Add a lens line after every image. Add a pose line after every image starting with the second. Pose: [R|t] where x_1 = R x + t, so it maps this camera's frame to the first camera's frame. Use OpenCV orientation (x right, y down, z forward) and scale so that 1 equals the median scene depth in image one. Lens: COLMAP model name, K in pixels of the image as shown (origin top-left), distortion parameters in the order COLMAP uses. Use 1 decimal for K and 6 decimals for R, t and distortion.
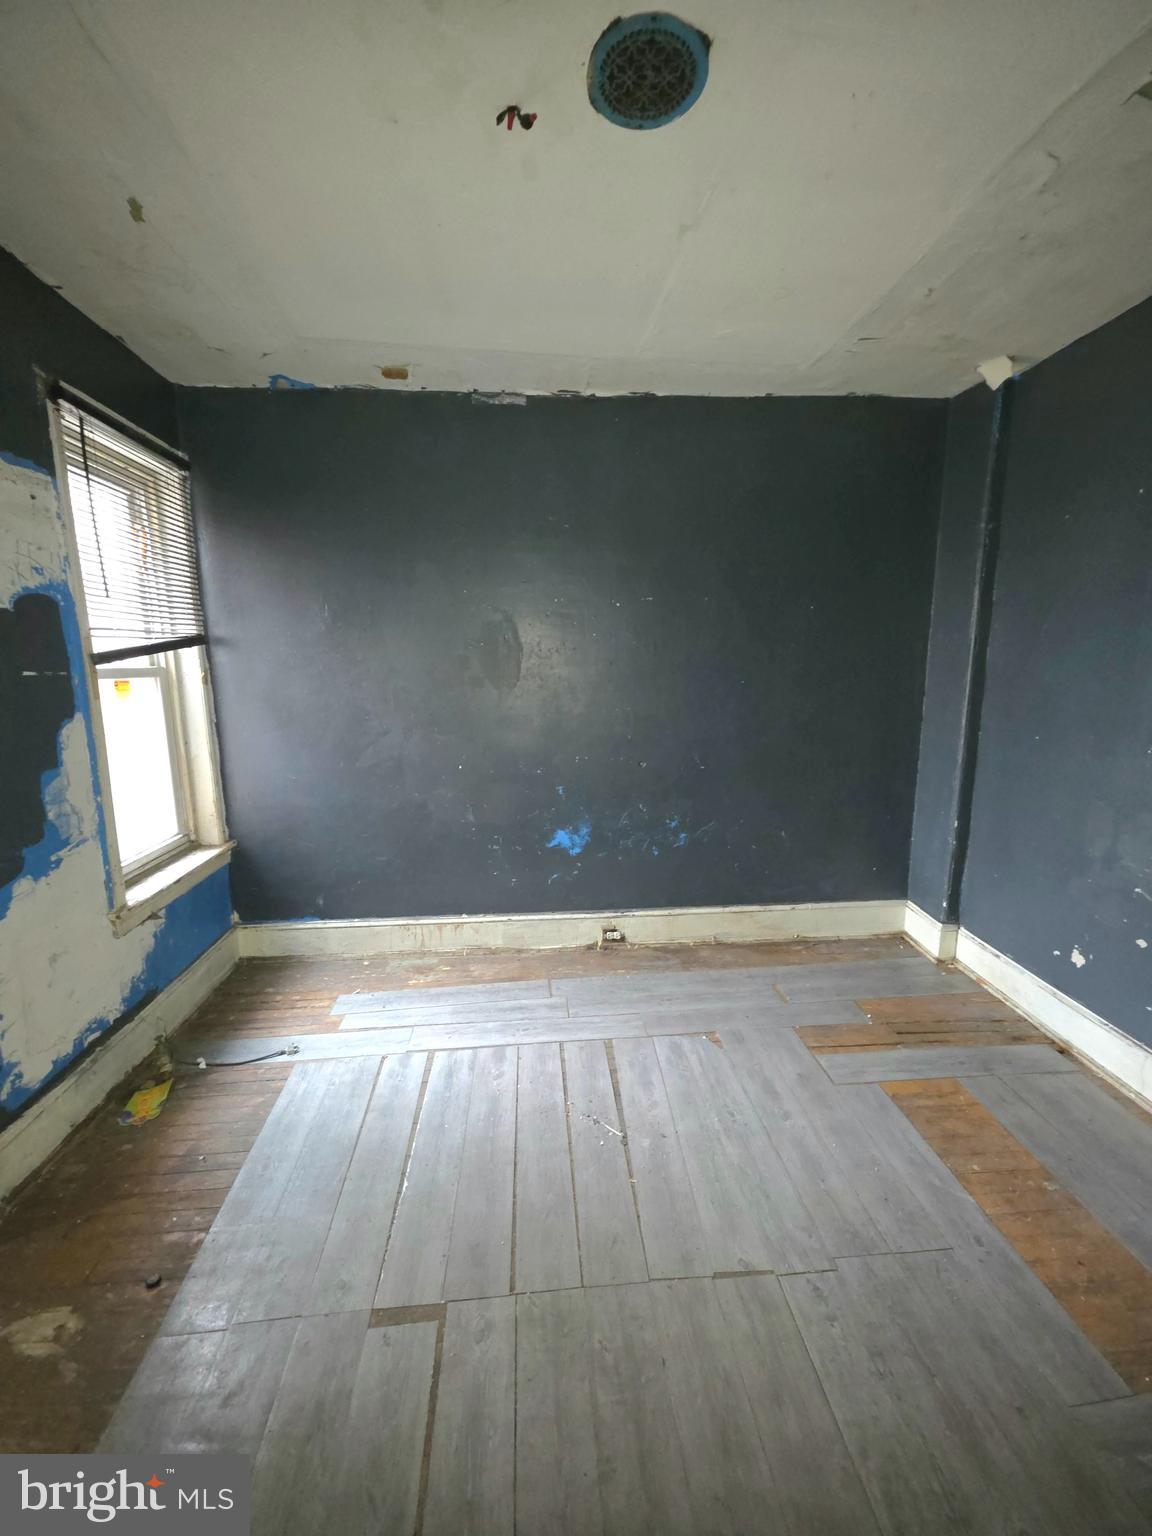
lens RADIAL K [[603.7, 0, 578.7], [0, 603.7, 764.8], [0, 0, 1]] dist [0.007220, -0.006008]
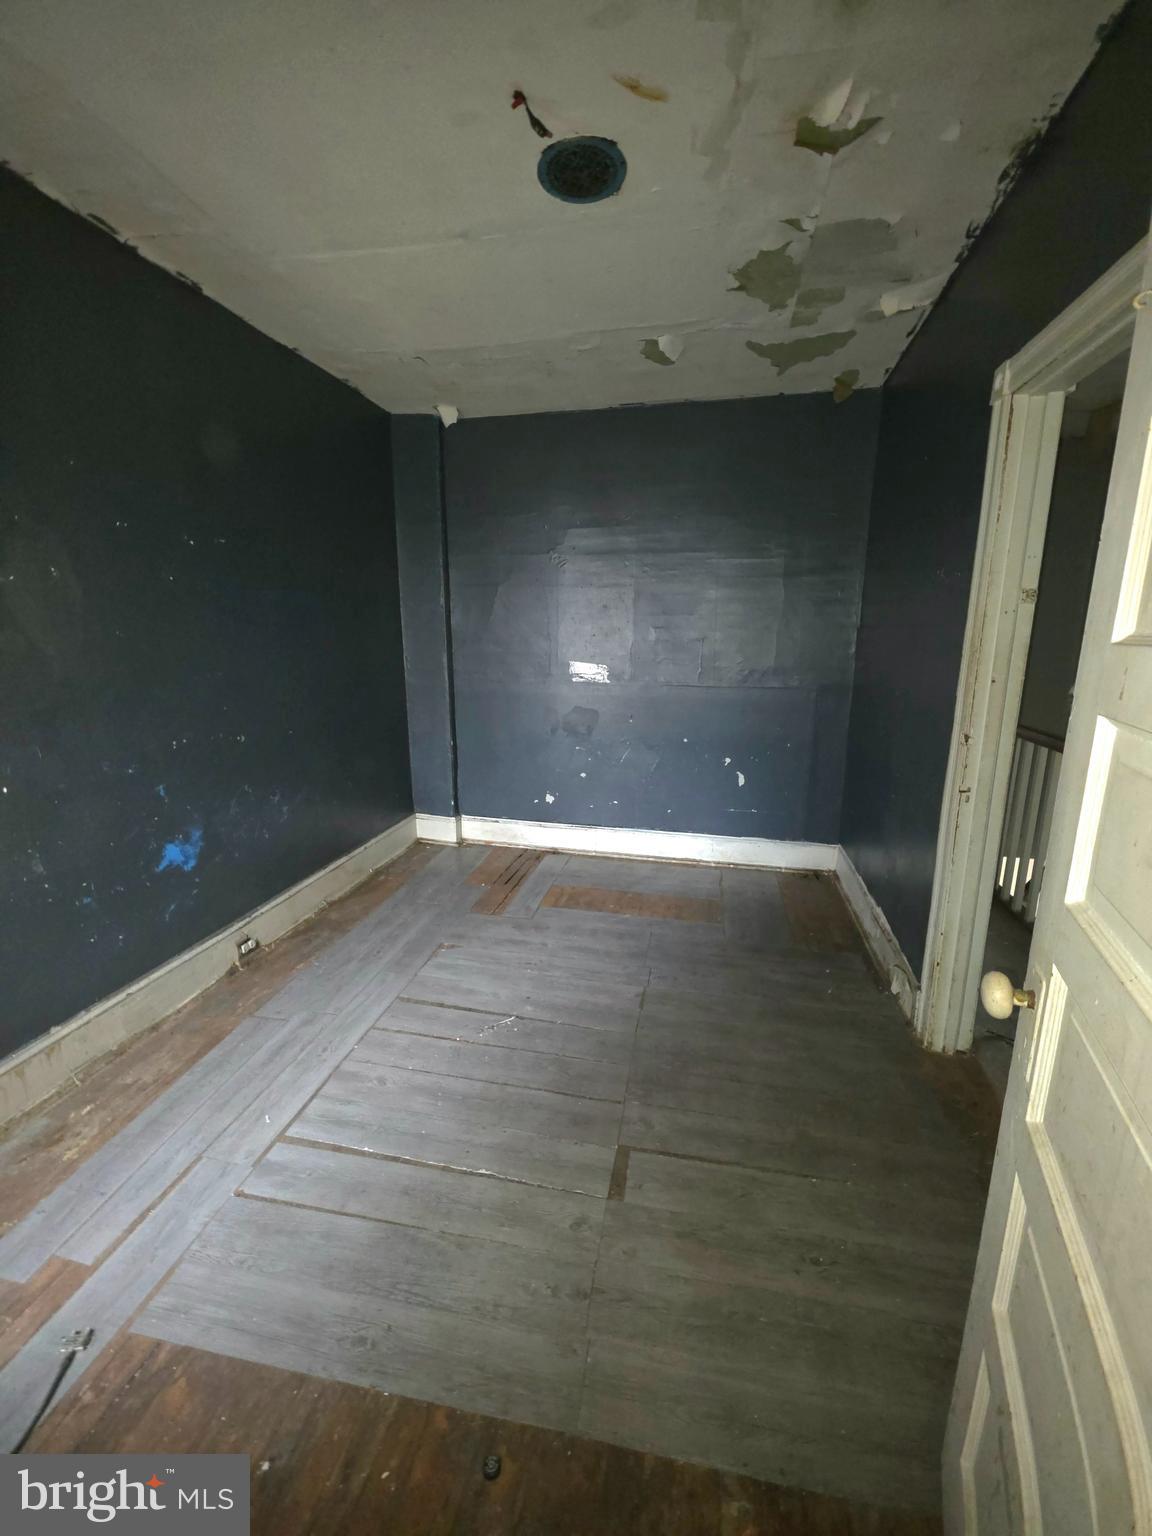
lens RADIAL K [[603.7, 0, 578.7], [0, 603.7, 764.8], [0, 0, 1]] dist [0.007220, -0.006008]
pose [[0.289727, -0.198985, 0.936196, -0.604734], [0.158395, 0.974630, 0.158135, -0.026114], [-0.943912, 0.102472, 0.313894, 0.305229]]
